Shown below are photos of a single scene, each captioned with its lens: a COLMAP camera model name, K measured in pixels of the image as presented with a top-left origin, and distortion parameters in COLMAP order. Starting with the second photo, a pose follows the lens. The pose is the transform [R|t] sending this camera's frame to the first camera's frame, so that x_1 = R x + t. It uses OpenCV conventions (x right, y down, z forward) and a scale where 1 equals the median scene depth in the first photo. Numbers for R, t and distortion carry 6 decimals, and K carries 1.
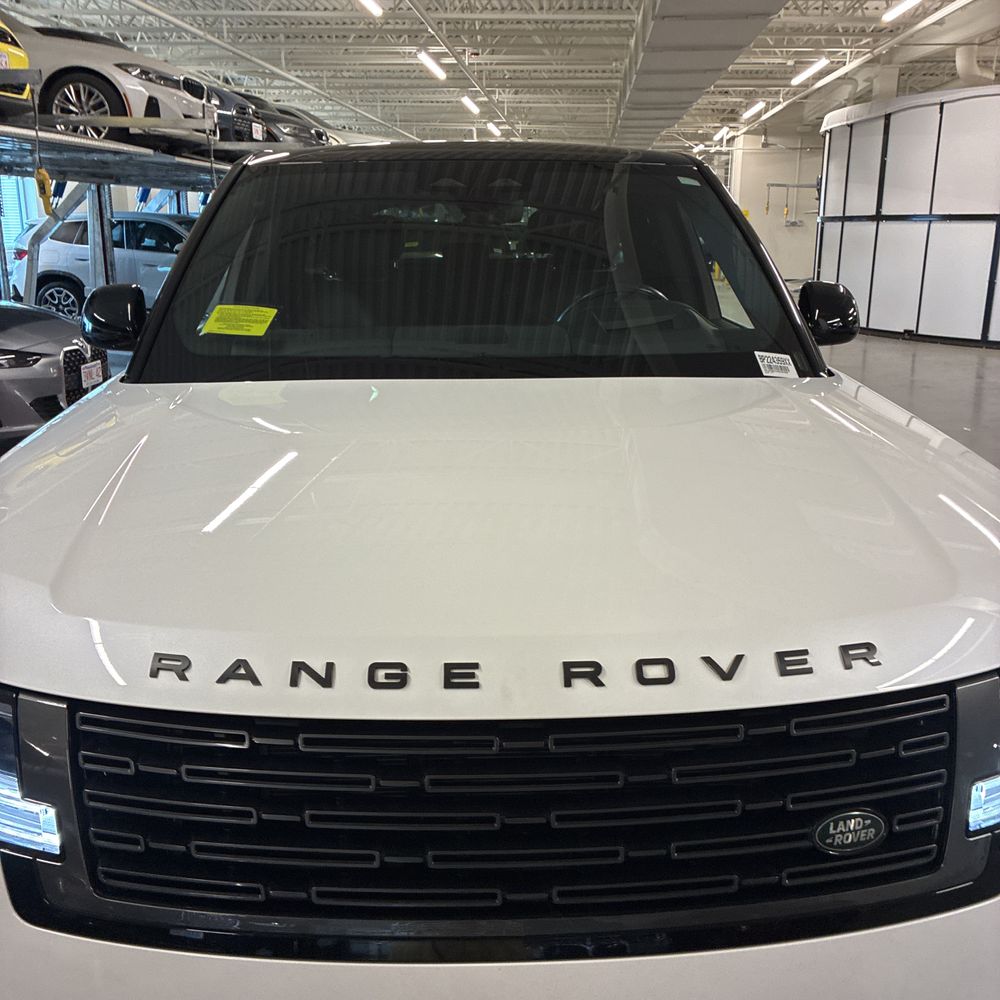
lens RADIAL K [[1065.8, 0, 503.3], [0, 1065.8, 494.8], [0, 0, 1]] dist [0.053488, 0.000000]
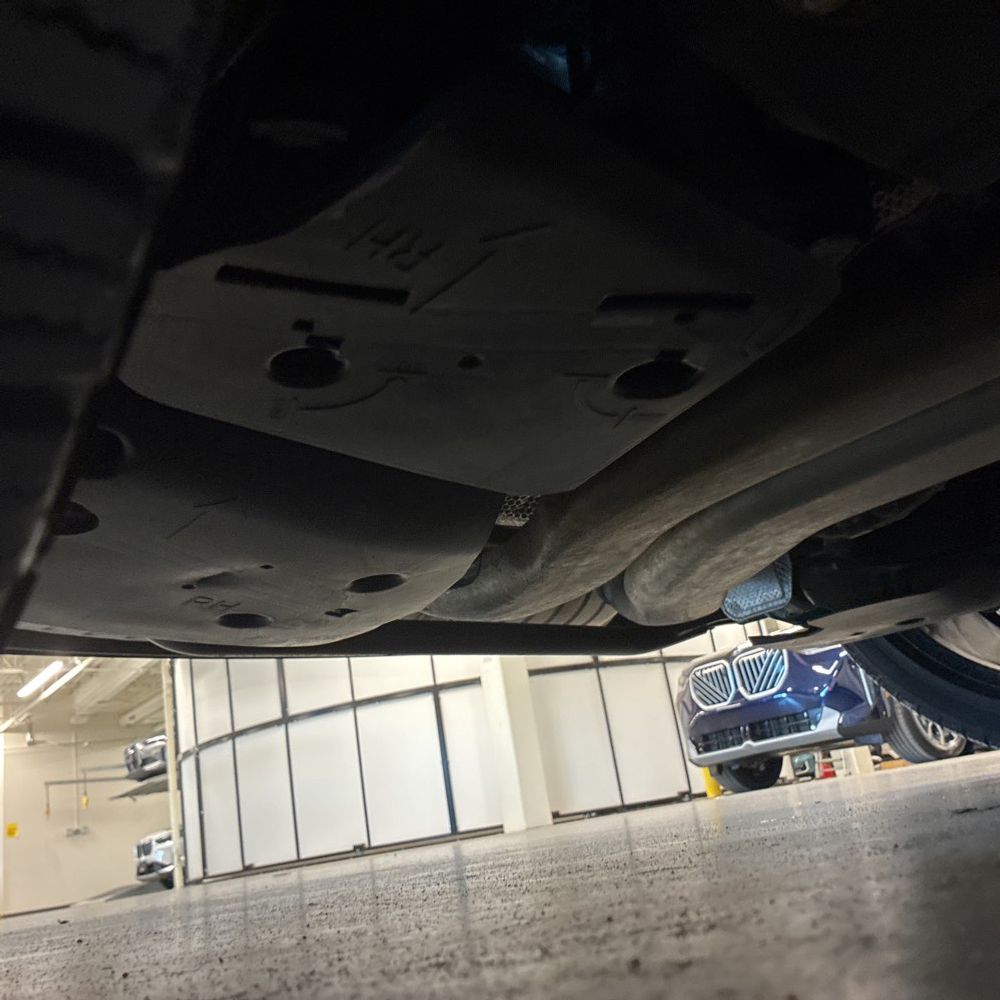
lens RADIAL K [[1065.8, 0, 495.5], [0, 1065.8, 503.4], [0, 0, 1]] dist [0.053488, 0.000000]
pose [[0.762239, 0.063148, 0.644208, -0.071046], [0.312785, 0.835391, -0.451981, 0.025407], [-0.566707, 0.546016, 0.617016, 0.342163]]
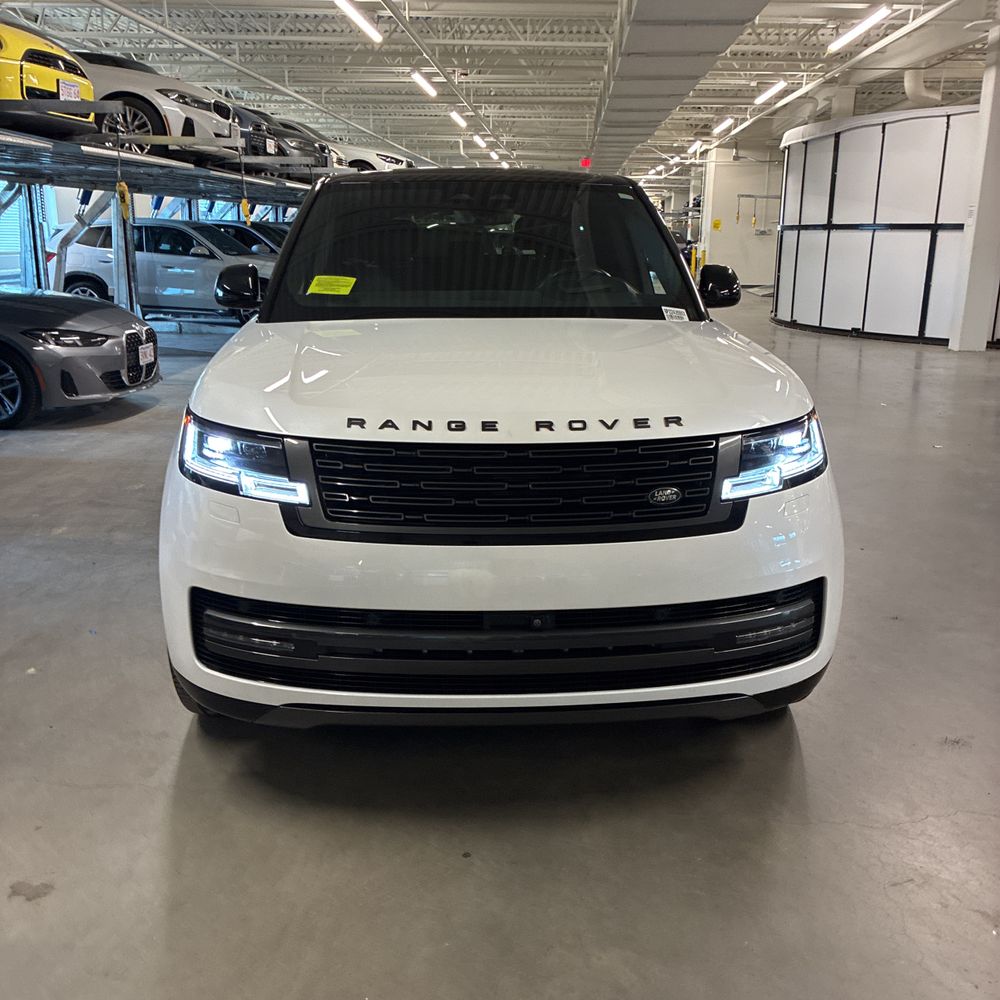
lens RADIAL K [[1065.8, 0, 496.4], [0, 1065.8, 506.8], [0, 0, 1]] dist [0.053488, 0.000000]
pose [[0.999948, 0.001823, 0.010004, -0.004255], [-0.001851, 0.999994, 0.002862, 0.030011], [-0.009999, -0.002880, 0.999946, -0.109207]]
